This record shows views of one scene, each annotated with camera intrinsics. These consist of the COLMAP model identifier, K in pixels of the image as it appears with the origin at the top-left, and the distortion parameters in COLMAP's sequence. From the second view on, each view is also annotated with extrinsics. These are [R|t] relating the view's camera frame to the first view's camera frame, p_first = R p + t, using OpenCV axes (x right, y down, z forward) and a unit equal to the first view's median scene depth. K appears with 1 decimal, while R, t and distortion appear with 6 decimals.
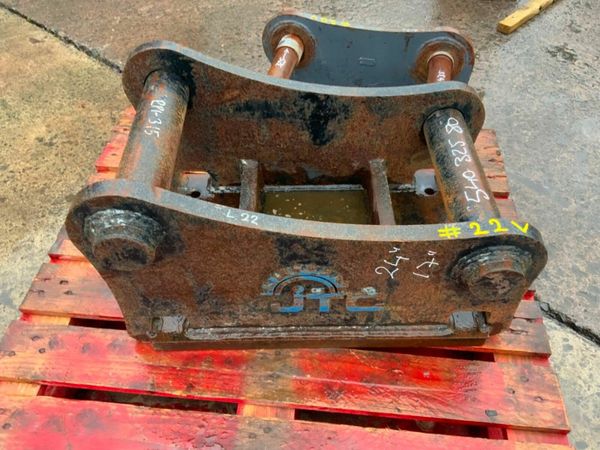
lens RADIAL K [[492.4, 0, 300.0], [0, 492.4, 225.0], [0, 0, 1]] dist [0.053304, -0.134635]
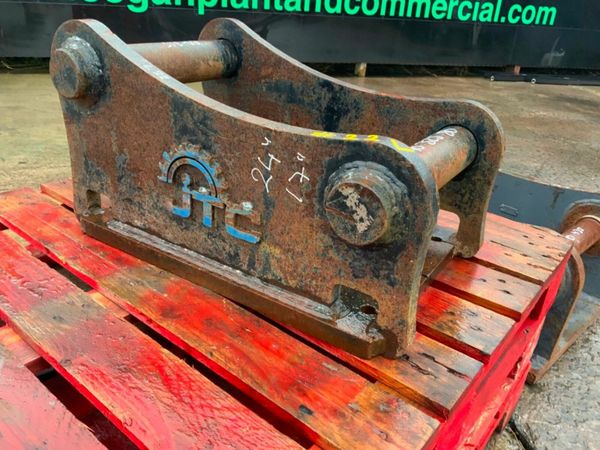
lens RADIAL K [[492.4, 0, 300.0], [0, 492.4, 225.0], [0, 0, 1]] dist [0.053304, -0.134635]
pose [[0.834153, 0.289722, -0.469308, 0.619730], [-0.457325, 0.838972, -0.294924, 0.363241], [0.308290, 0.460638, 0.832328, 0.284290]]
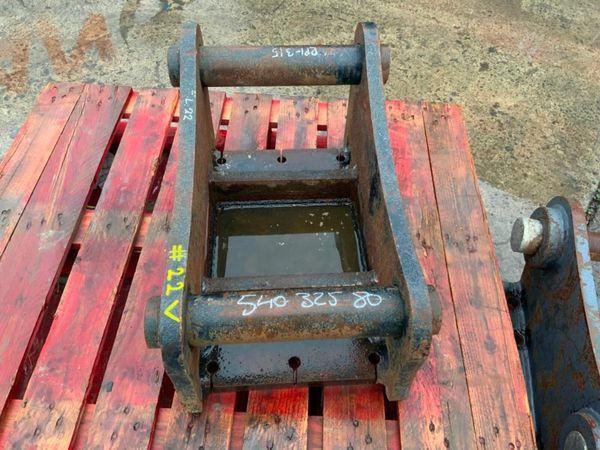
lens RADIAL K [[492.4, 0, 300.0], [0, 492.4, 225.0], [0, 0, 1]] dist [0.053304, -0.134635]
pose [[0.053316, 0.792537, -0.607489, 0.794382], [-0.773195, 0.417745, 0.477136, -0.627919], [0.631924, 0.444269, 0.635058, 0.403321]]
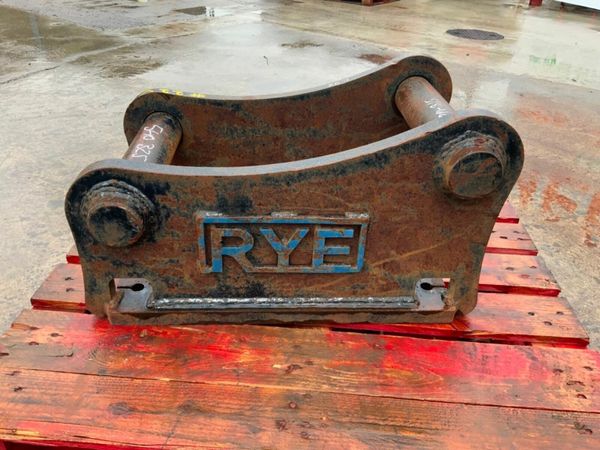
lens RADIAL K [[505.5, 0, 300.0], [0, 505.5, 225.0], [0, 0, 1]] dist [-0.004416, -0.012900]
pose [[-0.999122, -0.013318, -0.039717, 0.047995], [-0.041392, 0.168067, 0.984906, -1.224652], [-0.006442, 0.985686, -0.168471, 1.414814]]
